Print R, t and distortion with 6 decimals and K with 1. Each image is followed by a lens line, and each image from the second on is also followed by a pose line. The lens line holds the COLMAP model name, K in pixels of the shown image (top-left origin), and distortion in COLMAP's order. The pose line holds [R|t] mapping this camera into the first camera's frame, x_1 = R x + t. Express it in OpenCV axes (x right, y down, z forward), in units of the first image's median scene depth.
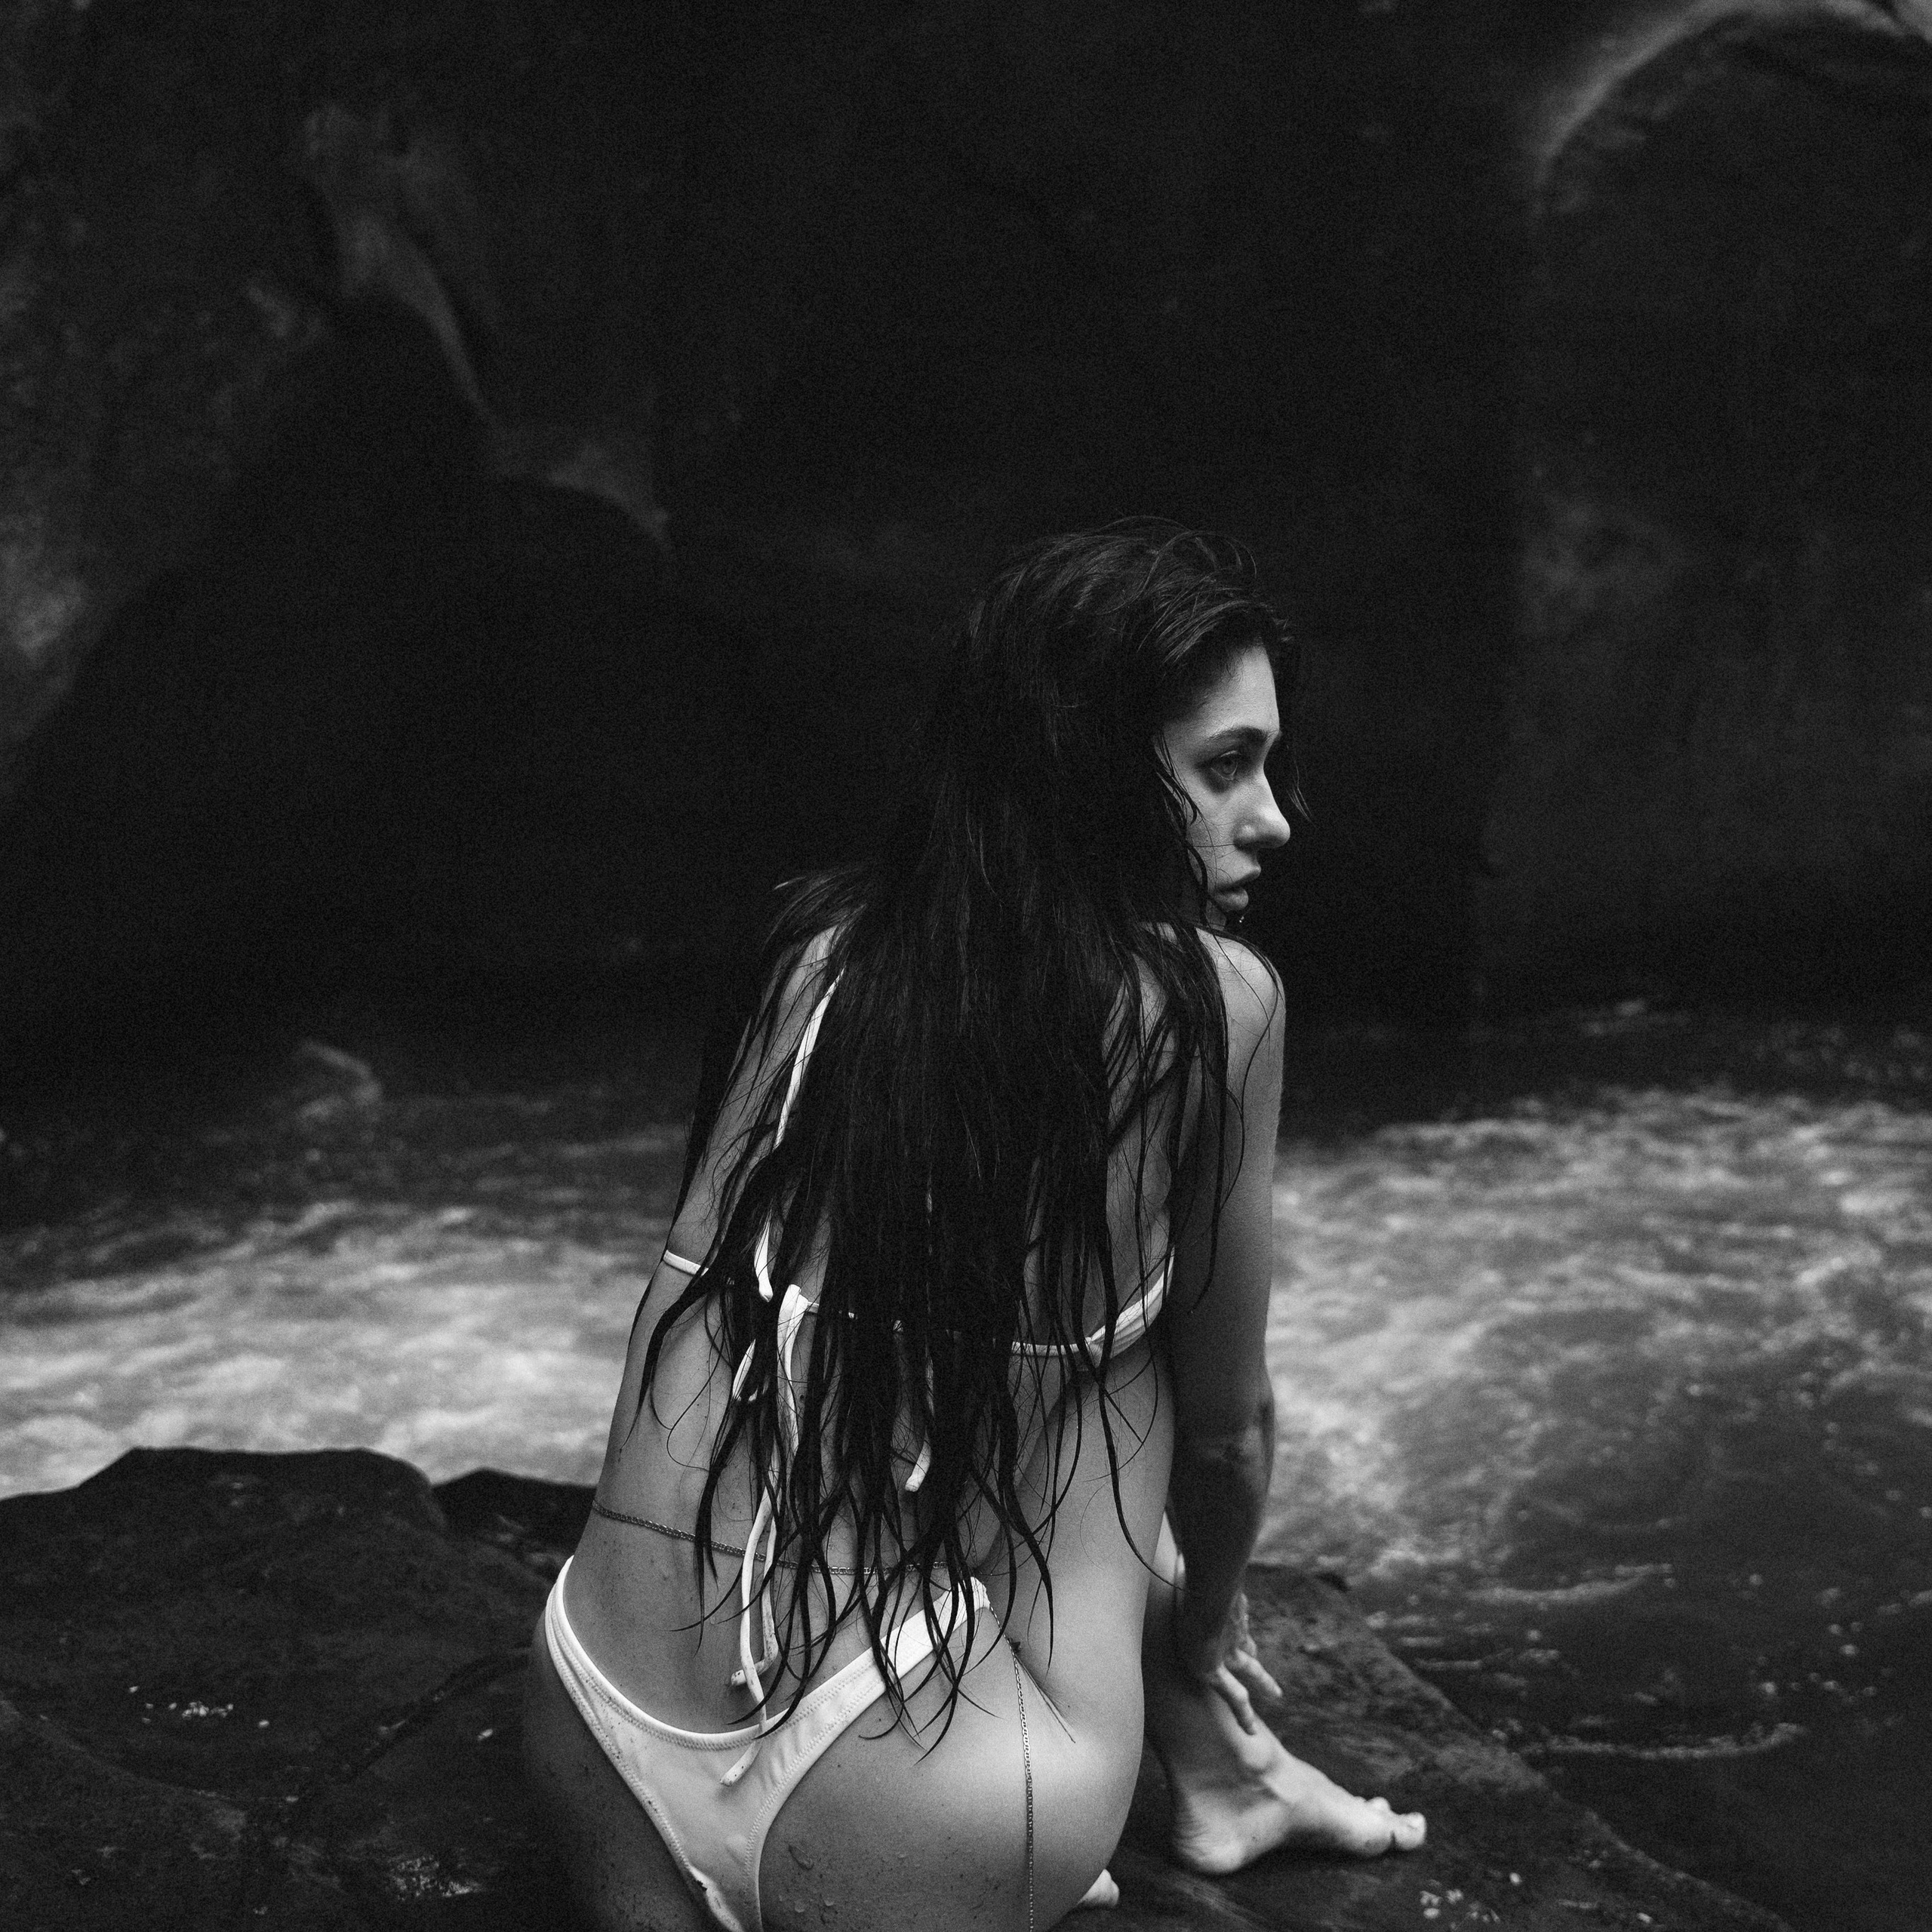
lens RADIAL K [[2946.2, 0, 966.0], [0, 2946.2, 966.0], [0, 0, 1]] dist [-0.027047, 0.027902]
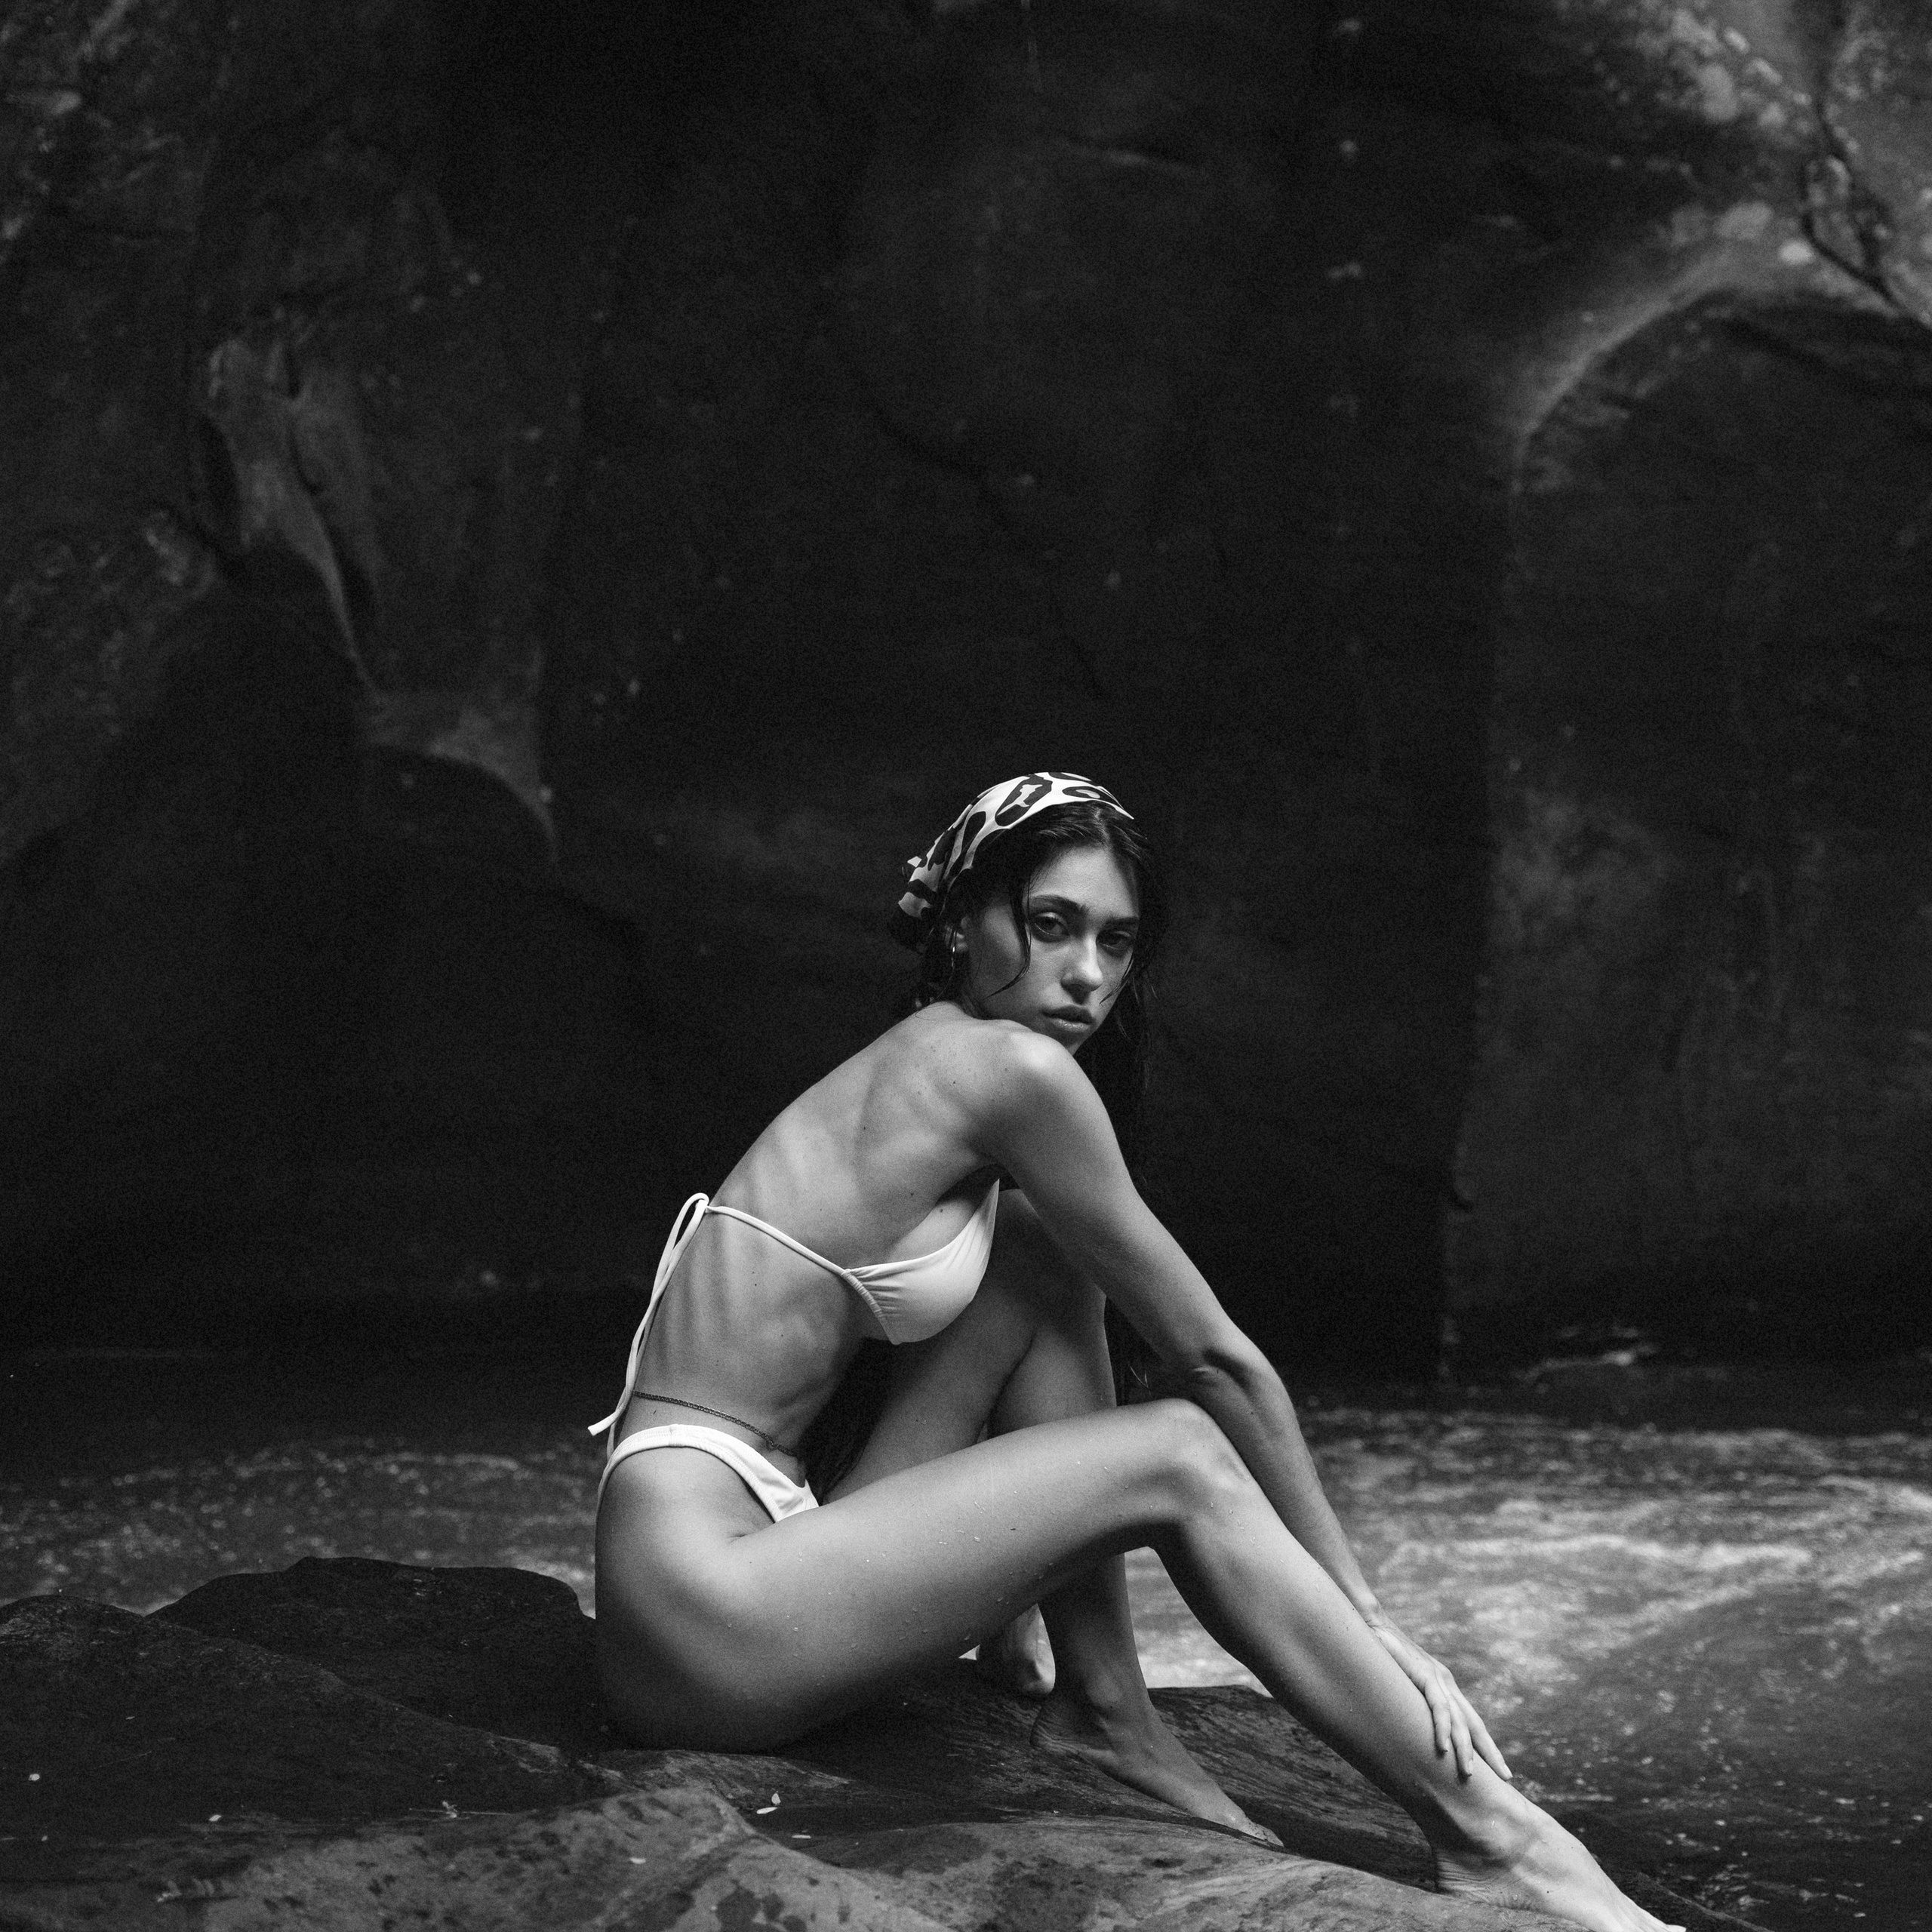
lens RADIAL K [[3589.2, 0, 966.0], [0, 3589.2, 966.0], [0, 0, 1]] dist [-0.030272, 0.068554]
pose [[0.998548, 0.021455, 0.049419, -0.032766], [-0.015583, 0.993094, -0.116279, 0.028923], [-0.051572, 0.115340, 0.991986, -0.104852]]
